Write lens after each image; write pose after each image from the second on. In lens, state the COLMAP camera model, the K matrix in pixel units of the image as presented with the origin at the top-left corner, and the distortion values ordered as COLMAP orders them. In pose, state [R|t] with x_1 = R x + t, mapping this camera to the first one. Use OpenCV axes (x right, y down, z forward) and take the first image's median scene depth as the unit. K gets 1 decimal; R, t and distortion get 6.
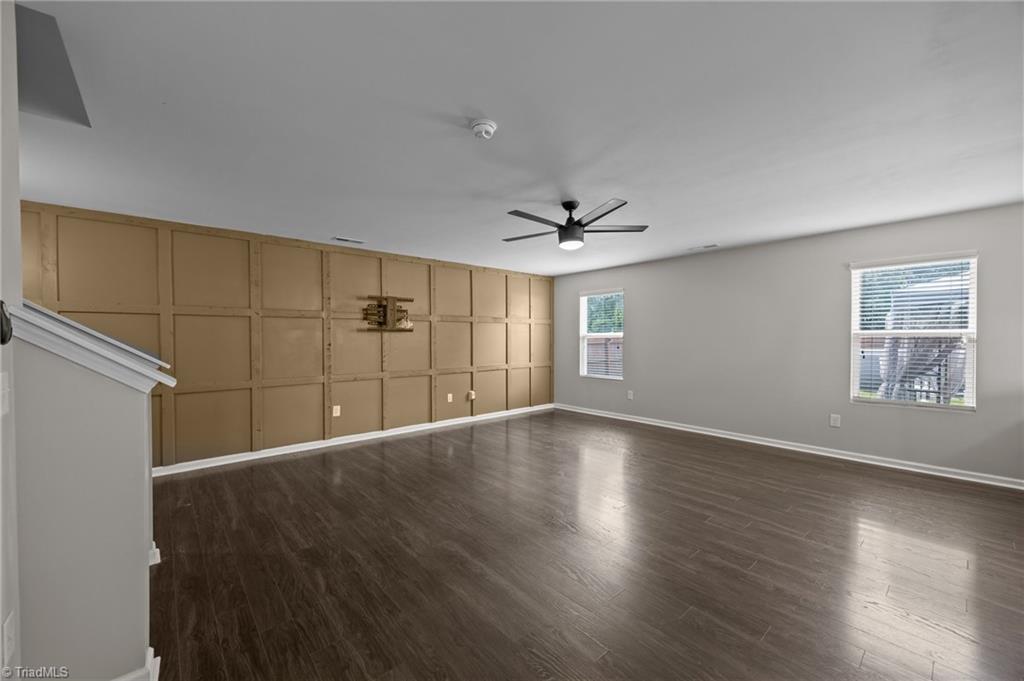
lens RADIAL K [[406.8, 0, 522.4], [0, 406.8, 318.0], [0, 0, 1]] dist [0.015361, -0.000003]
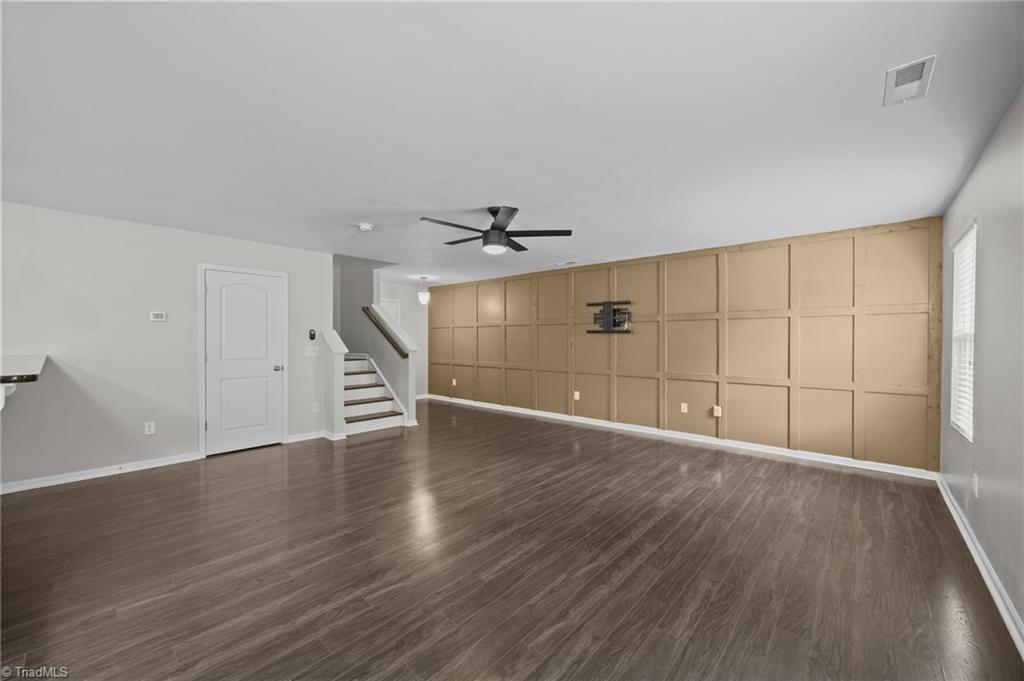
lens RADIAL K [[401.6, 0, 508.5], [0, 401.6, 337.8], [0, 0, 1]] dist [0.014575, -0.000067]
pose [[0.130745, 0.002715, -0.991412, 0.697823], [0.047656, 0.998823, 0.009020, 0.022828], [0.990270, -0.048426, 0.130462, 0.580017]]
